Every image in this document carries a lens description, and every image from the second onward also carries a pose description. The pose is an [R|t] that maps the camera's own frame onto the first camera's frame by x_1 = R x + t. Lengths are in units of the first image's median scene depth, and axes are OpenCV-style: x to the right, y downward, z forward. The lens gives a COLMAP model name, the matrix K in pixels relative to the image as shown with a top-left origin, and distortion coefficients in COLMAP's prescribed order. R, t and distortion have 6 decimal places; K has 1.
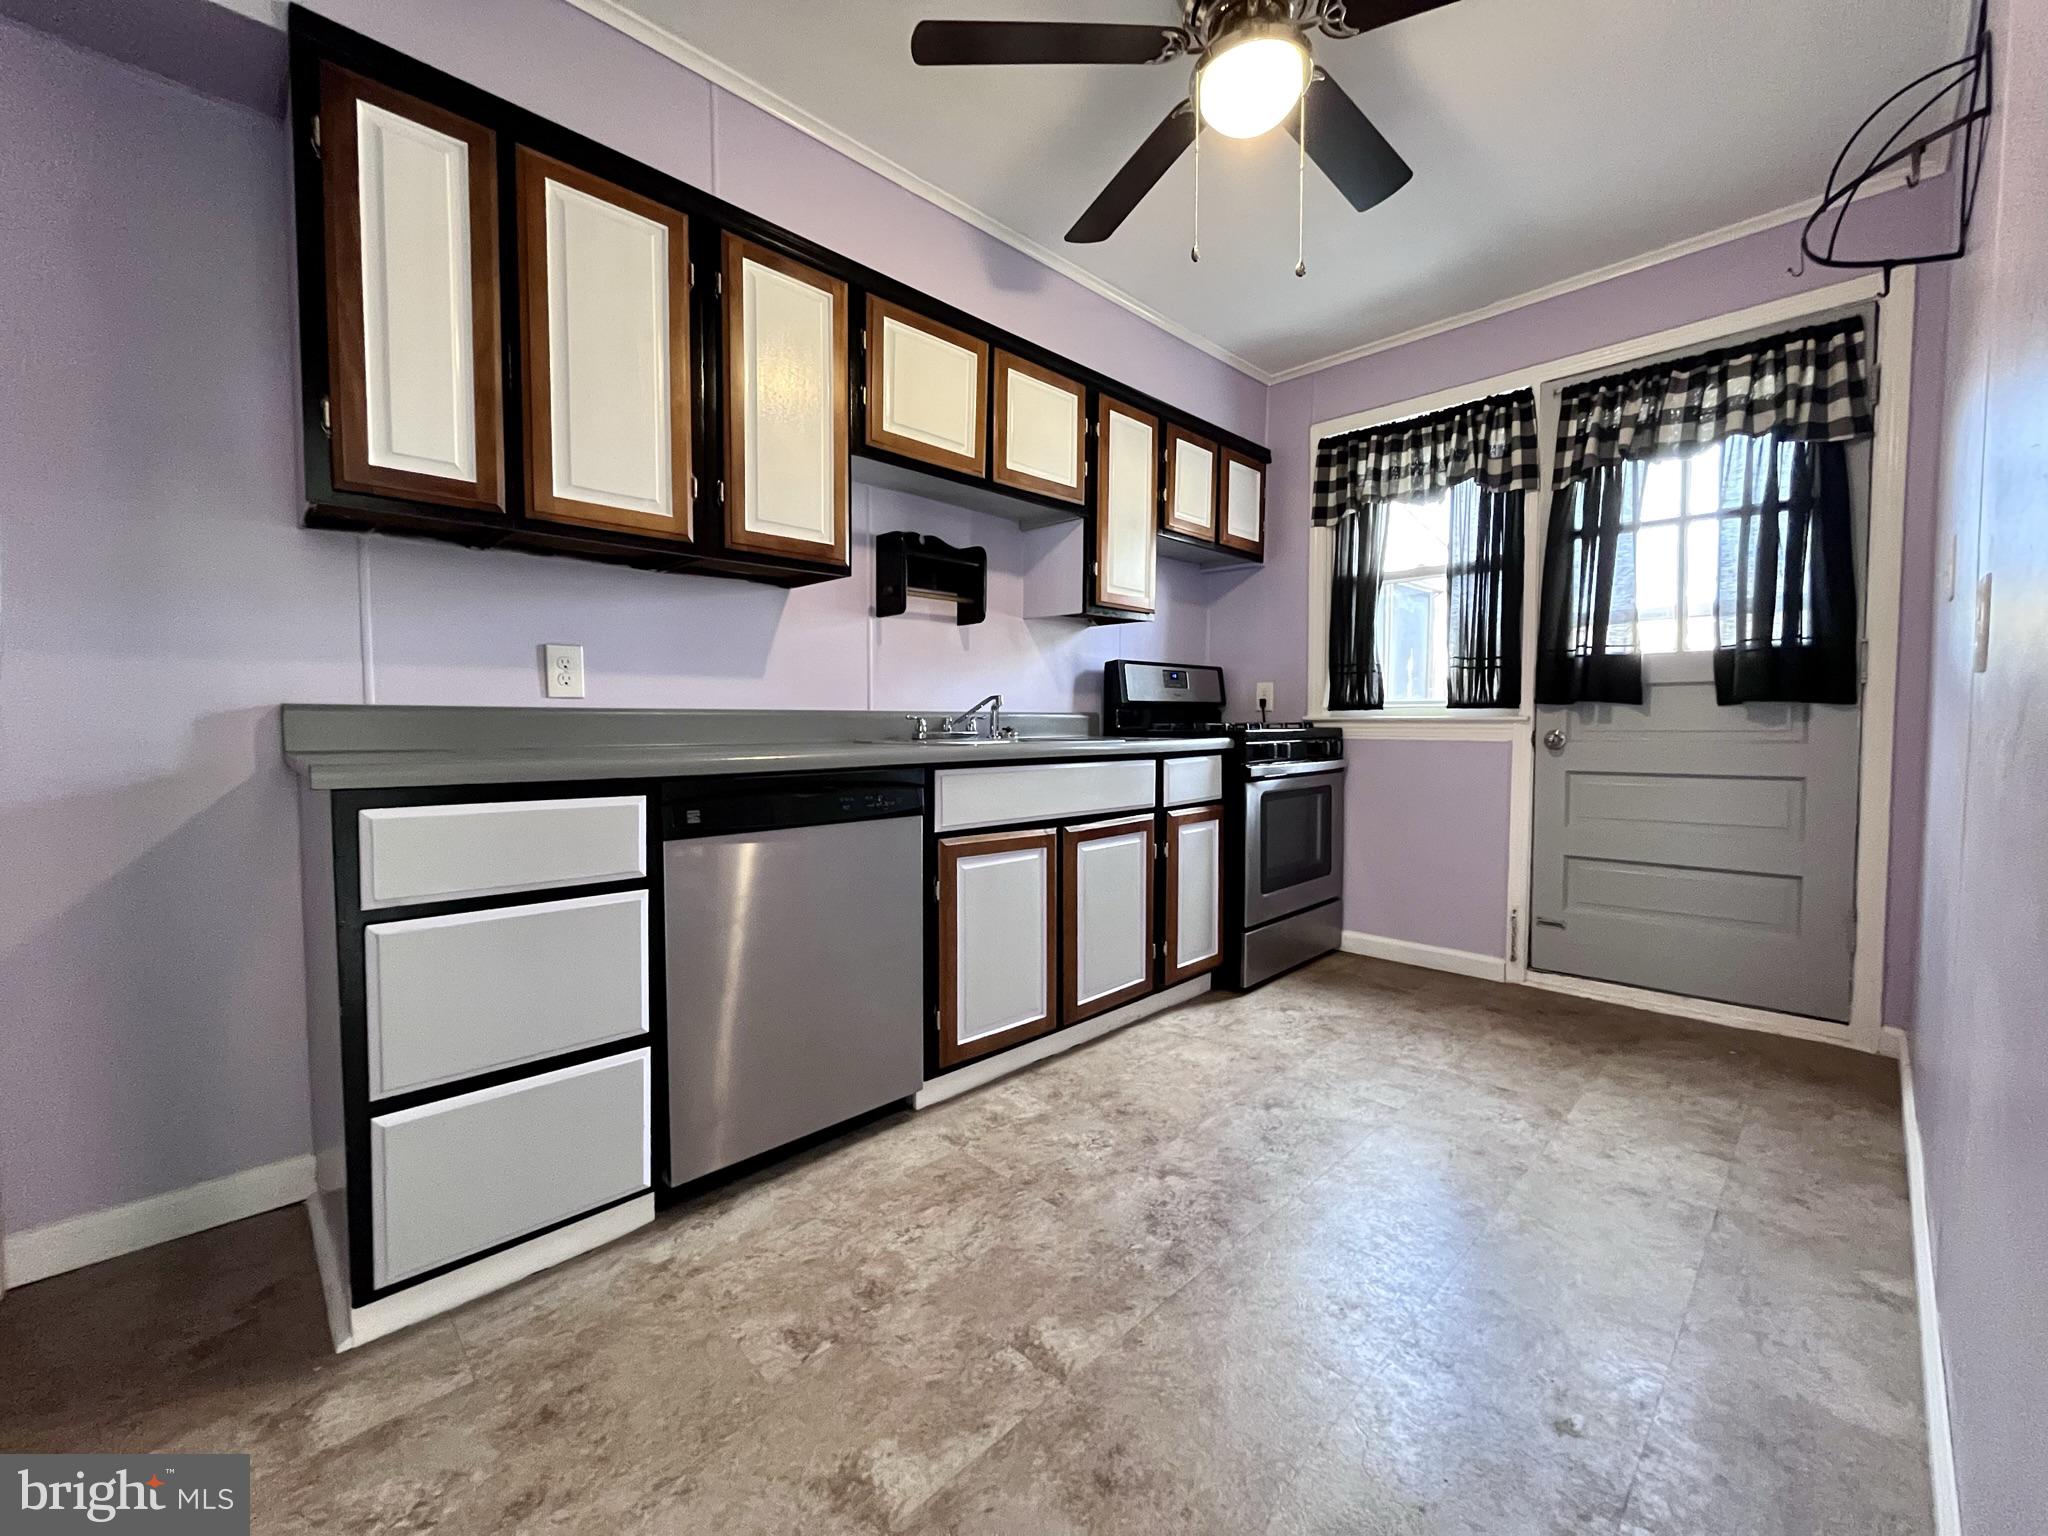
lens RADIAL K [[826.1, 0, 1027.5], [0, 826.1, 763.1], [0, 0, 1]] dist [-0.001843, 0.000090]
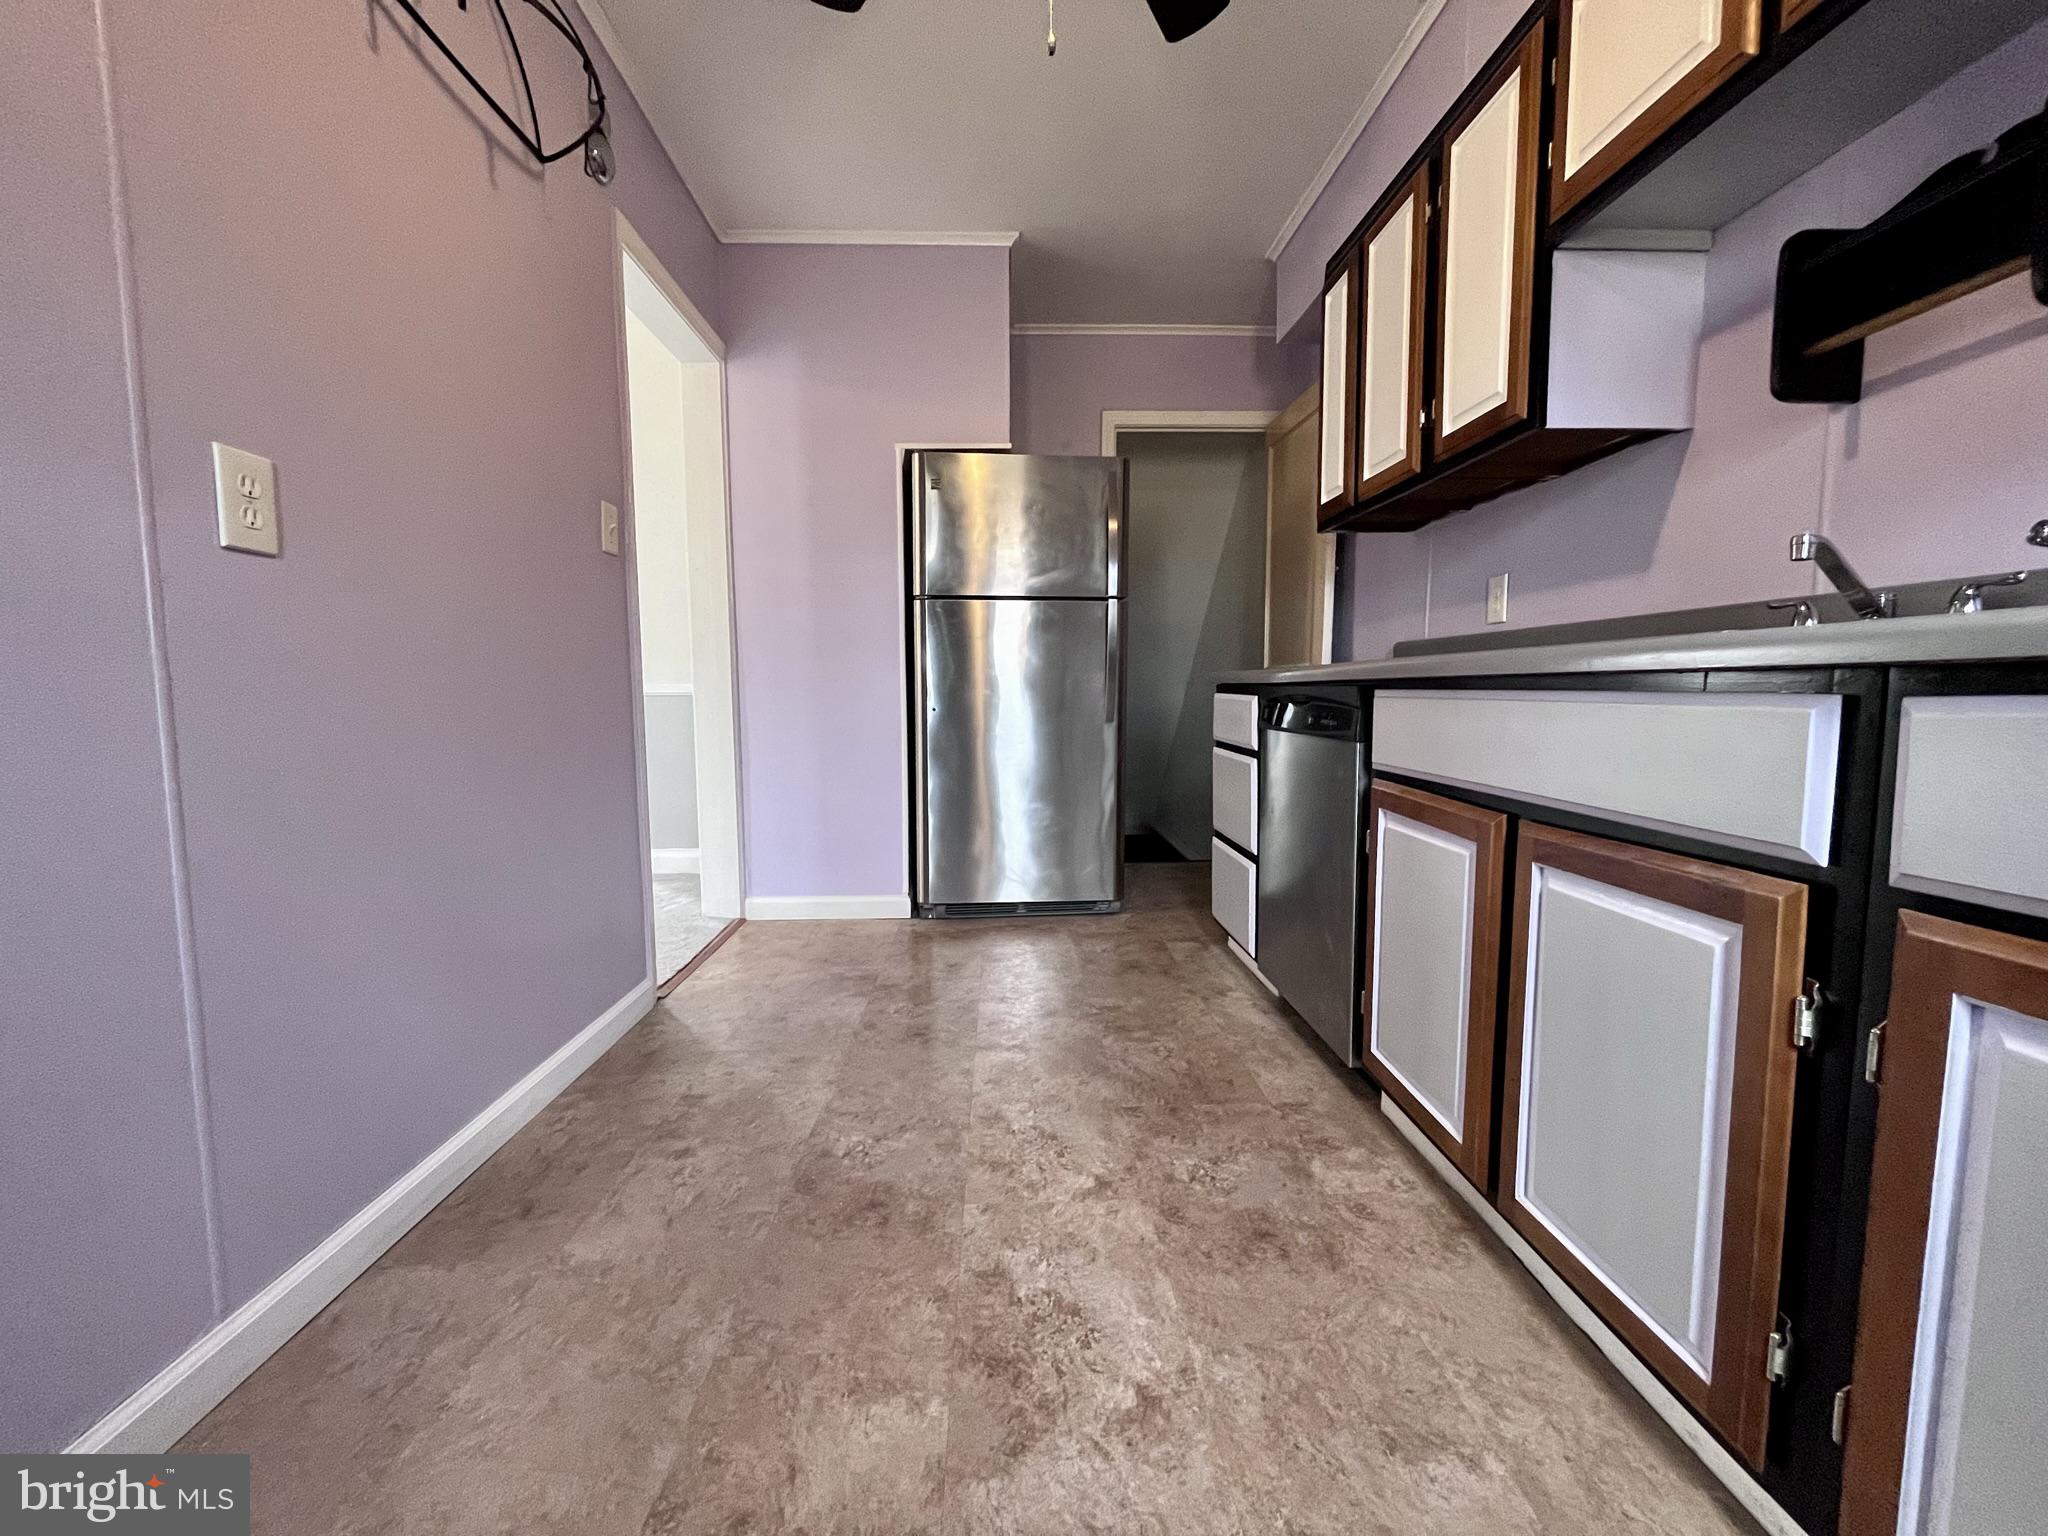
lens RADIAL K [[826.1, 0, 1027.5], [0, 826.1, 763.1], [0, 0, 1]] dist [-0.001843, 0.000090]
pose [[-0.675569, 0.068341, -0.734123, 0.526569], [-0.033538, 0.991816, 0.123192, -0.005789], [0.736534, 0.107846, -0.667748, 0.972953]]
